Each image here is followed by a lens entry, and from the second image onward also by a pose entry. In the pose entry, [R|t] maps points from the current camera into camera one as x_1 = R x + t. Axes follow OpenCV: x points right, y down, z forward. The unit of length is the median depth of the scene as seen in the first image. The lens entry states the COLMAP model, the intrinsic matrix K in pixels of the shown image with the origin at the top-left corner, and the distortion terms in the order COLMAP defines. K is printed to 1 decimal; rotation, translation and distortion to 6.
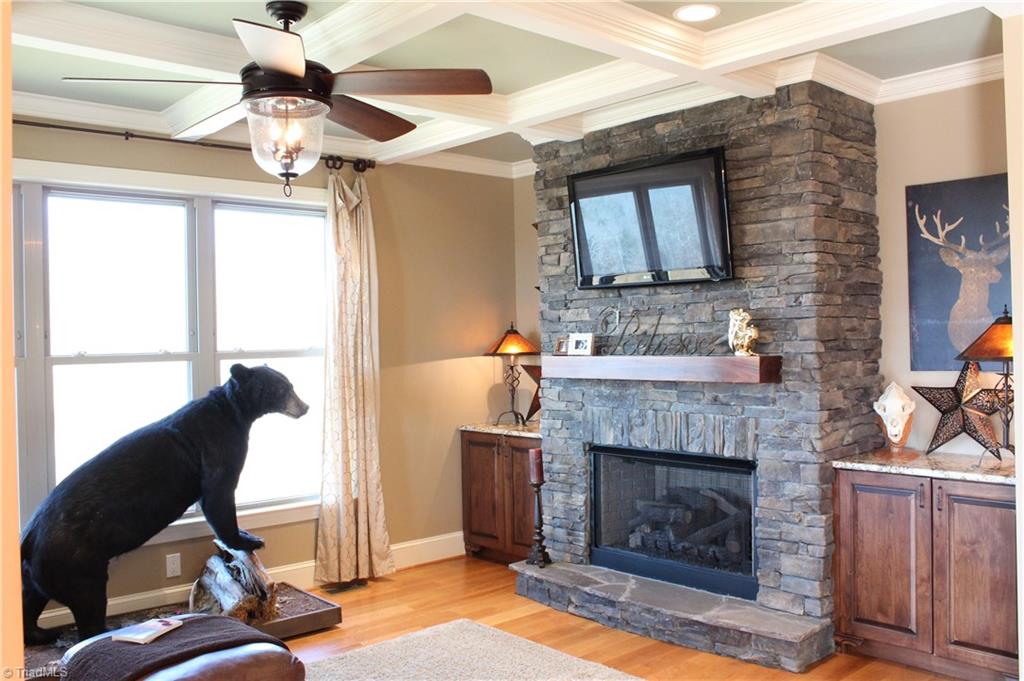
lens RADIAL K [[850.7, 0, 512.4], [0, 850.7, 334.7], [0, 0, 1]] dist [-0.141420, 0.109289]
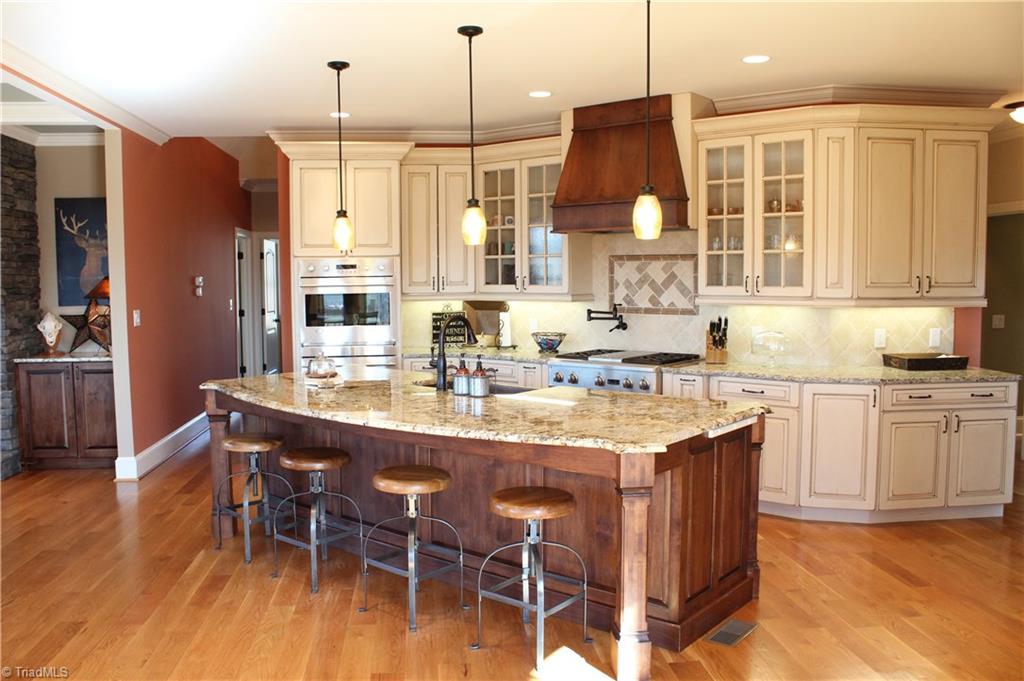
lens RADIAL K [[850.7, 0, 516.1], [0, 850.7, 337.3], [0, 0, 1]] dist [-0.141420, 0.109289]
pose [[0.575332, -0.044968, 0.816683, -0.394379], [-0.006095, 0.998224, 0.059258, 0.001253], [-0.817897, -0.039071, 0.574036, -0.810140]]
